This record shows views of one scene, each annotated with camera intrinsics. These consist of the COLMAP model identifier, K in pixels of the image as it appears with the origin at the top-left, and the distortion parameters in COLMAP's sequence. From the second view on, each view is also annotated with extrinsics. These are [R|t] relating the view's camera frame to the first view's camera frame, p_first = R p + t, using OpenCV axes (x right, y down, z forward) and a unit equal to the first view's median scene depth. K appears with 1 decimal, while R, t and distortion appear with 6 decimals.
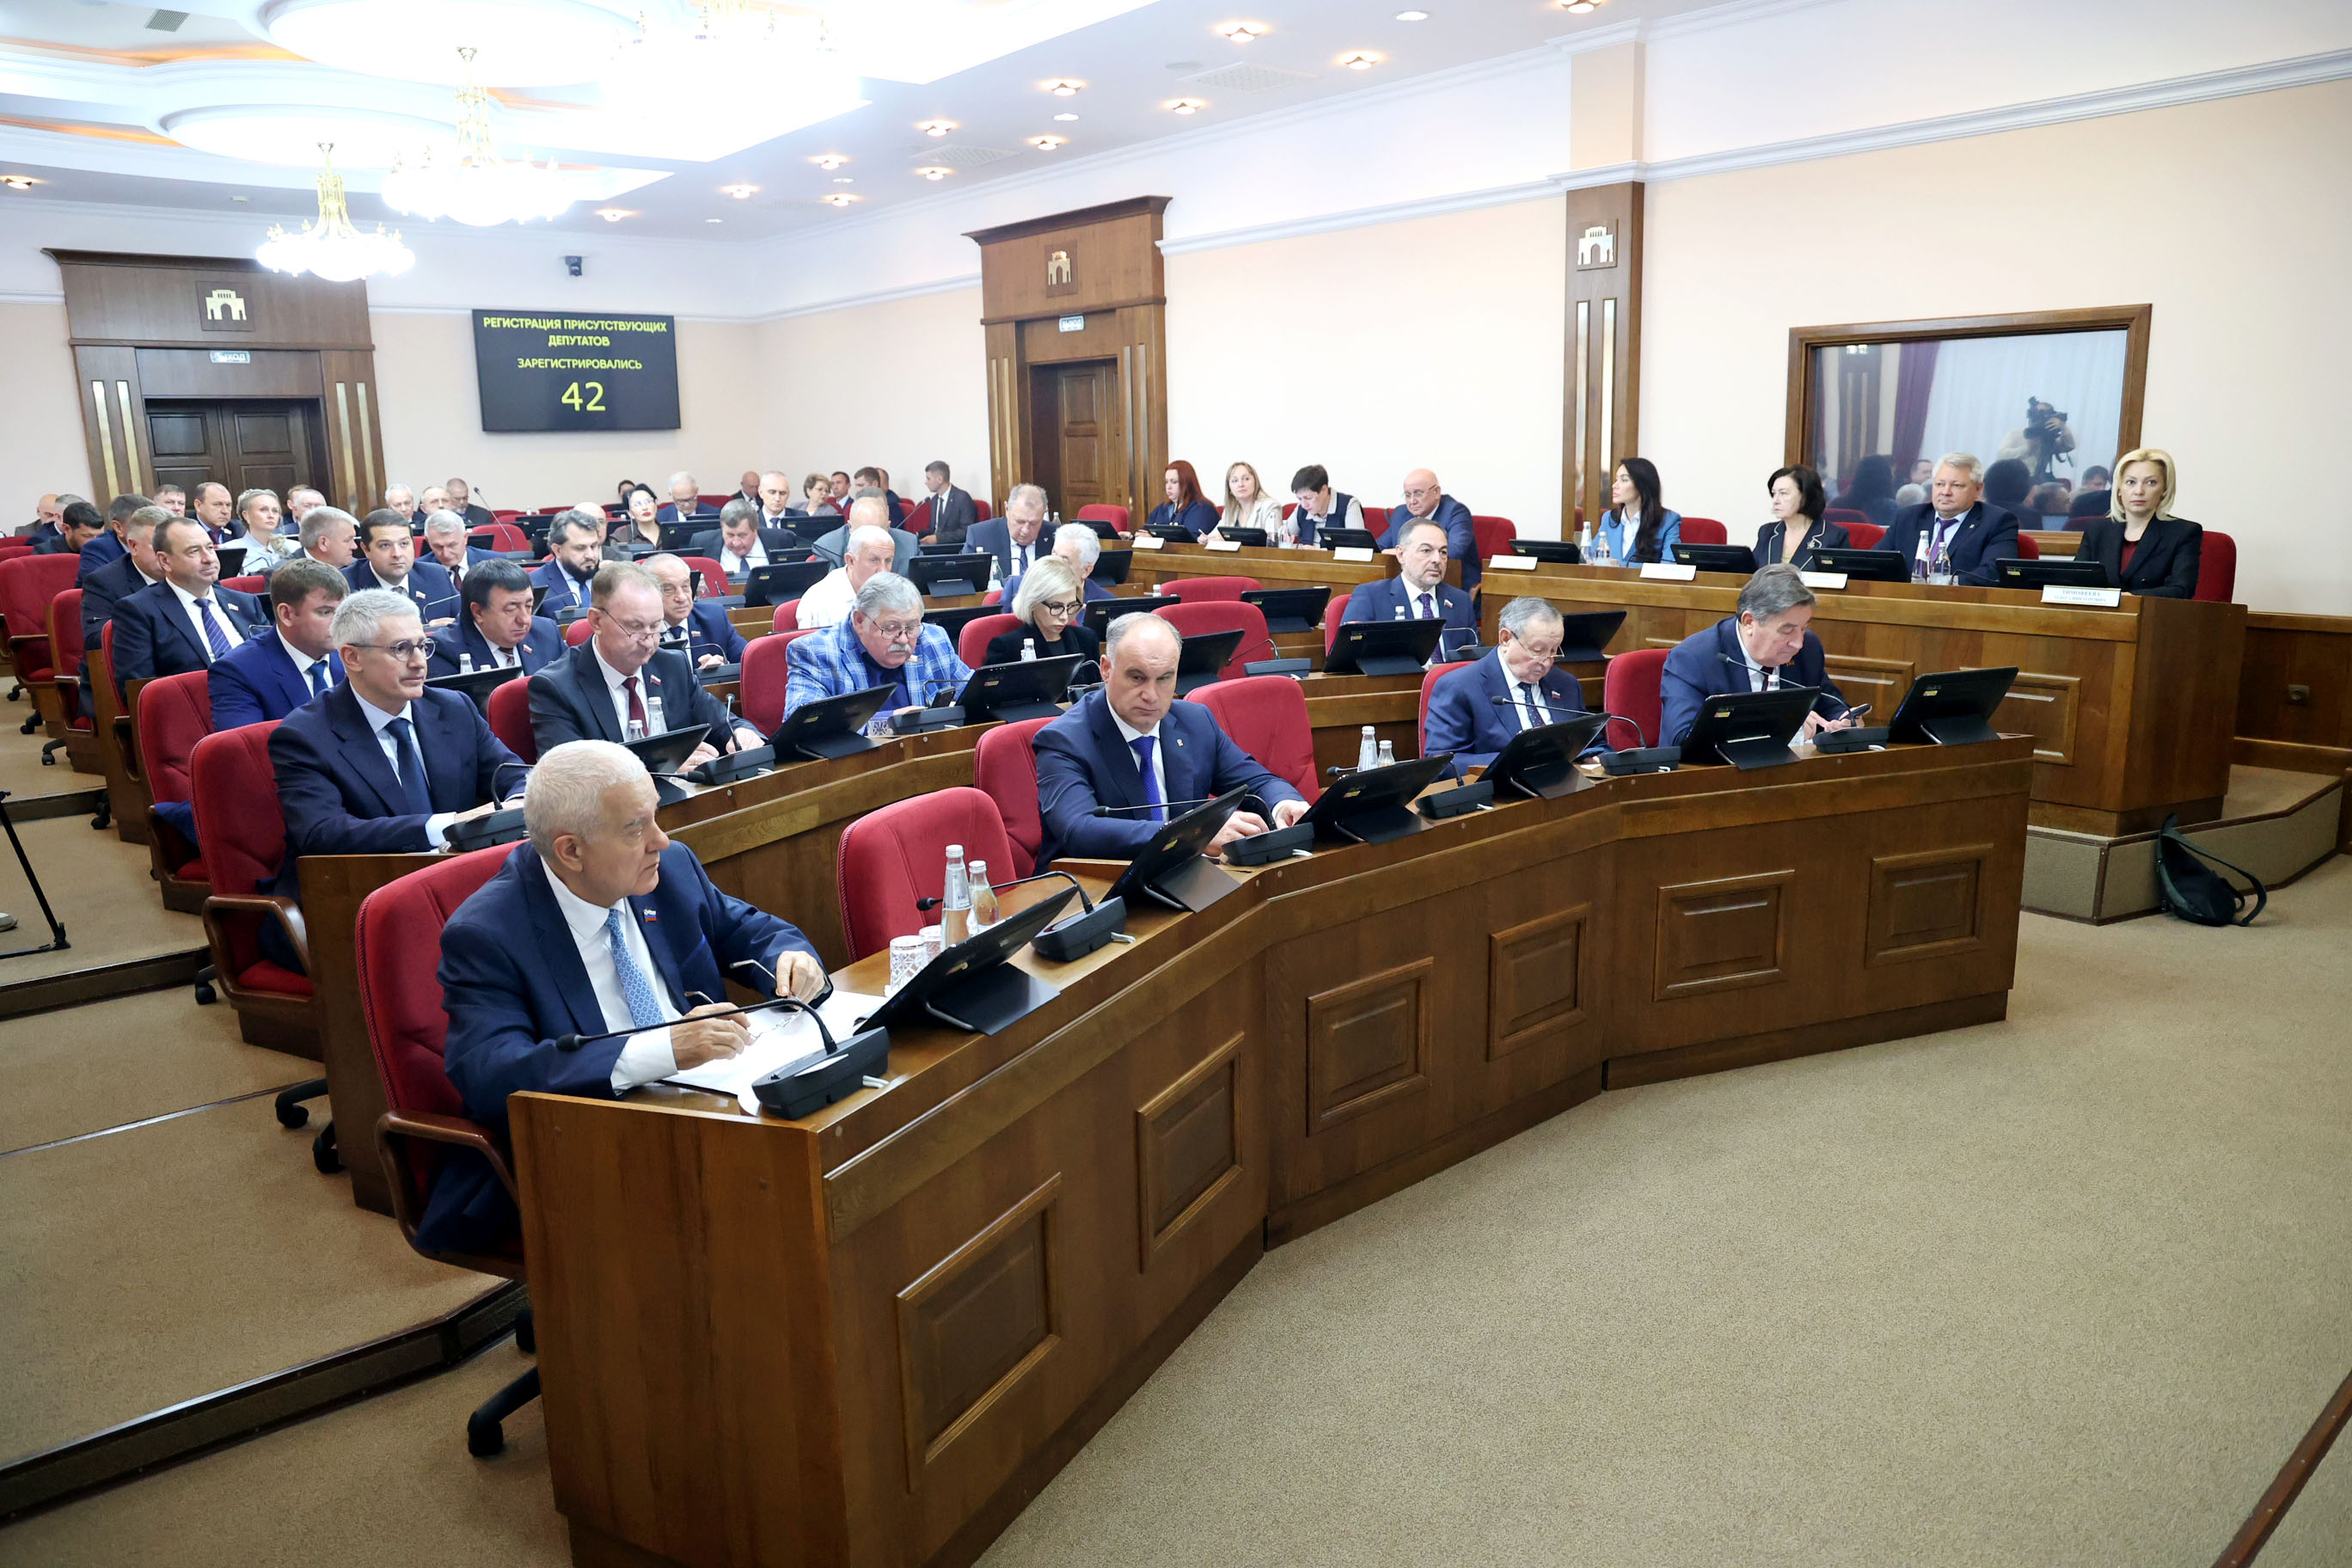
lens RADIAL K [[1584.9, 0, 1184.4], [0, 1584.9, 775.0], [0, 0, 1]] dist [0.004615, 0.001850]
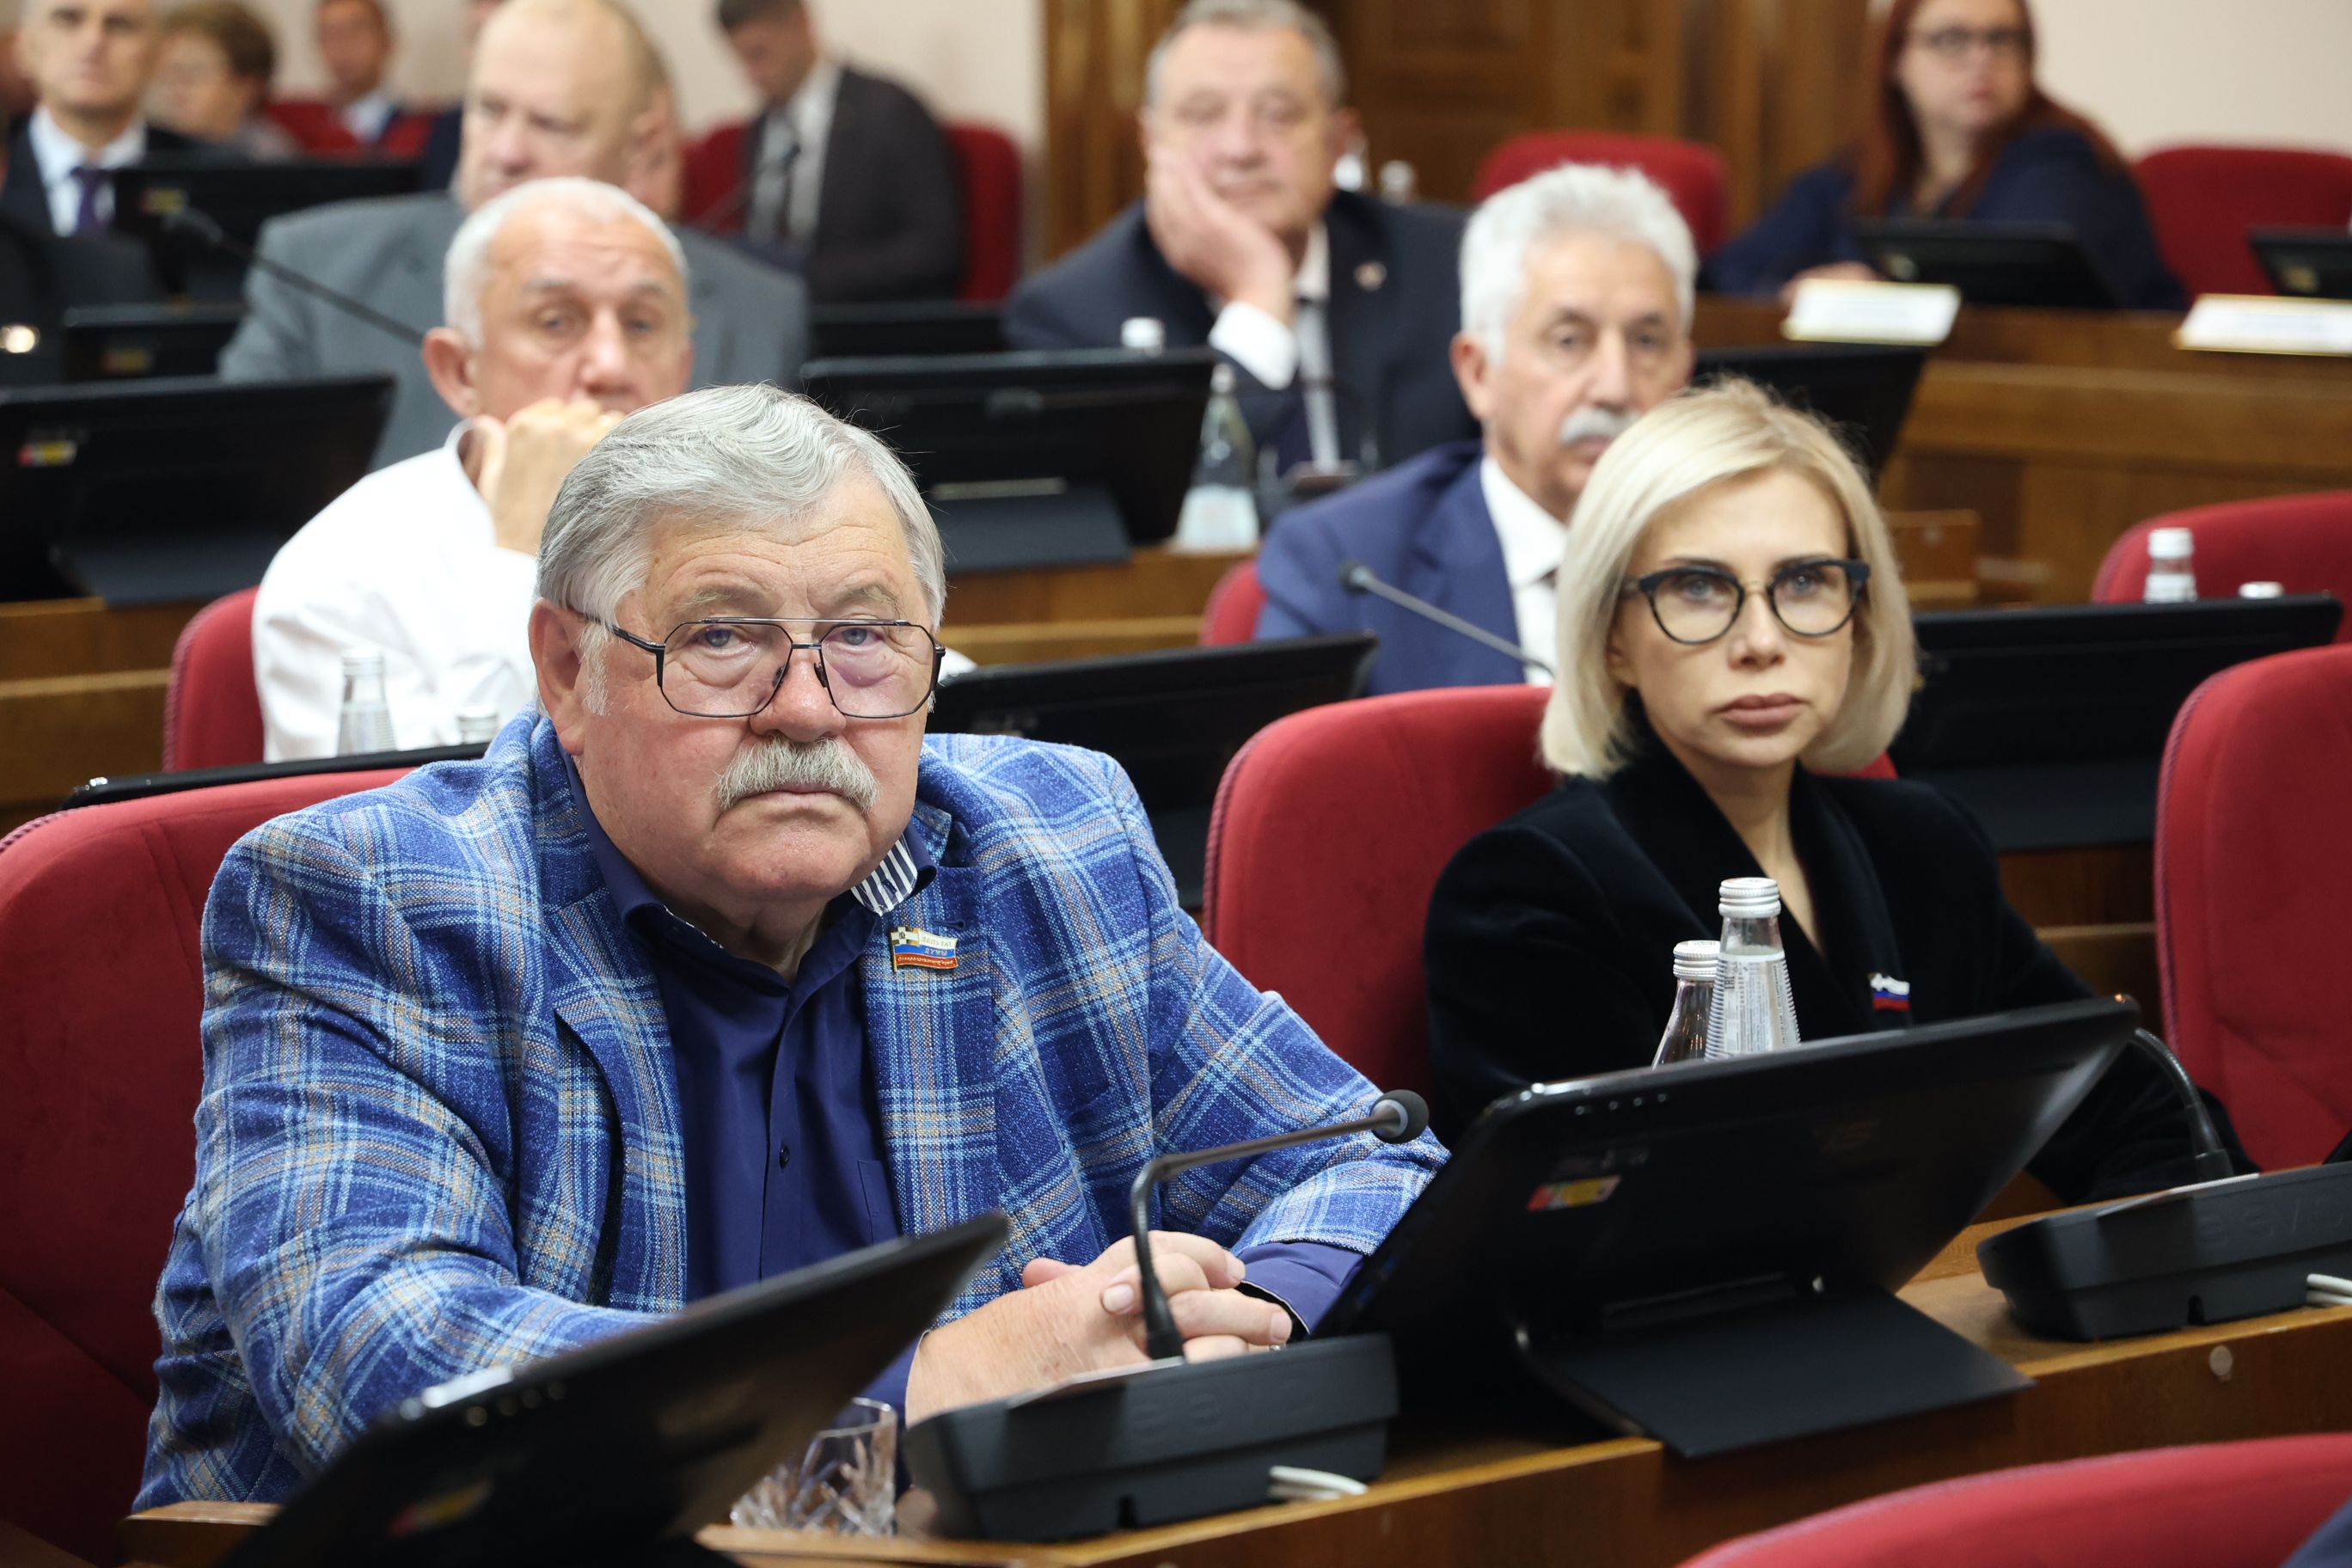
lens RADIAL K [[6393.5, 0, 1175.4], [0, 6393.5, 783.8], [0, 0, 1]] dist [-0.089476, 0.000000]
pose [[0.998103, 0.014723, -0.059781, -0.102718], [-0.019126, 0.997092, -0.073765, -0.039075], [0.058521, 0.074768, 0.995482, 0.301320]]
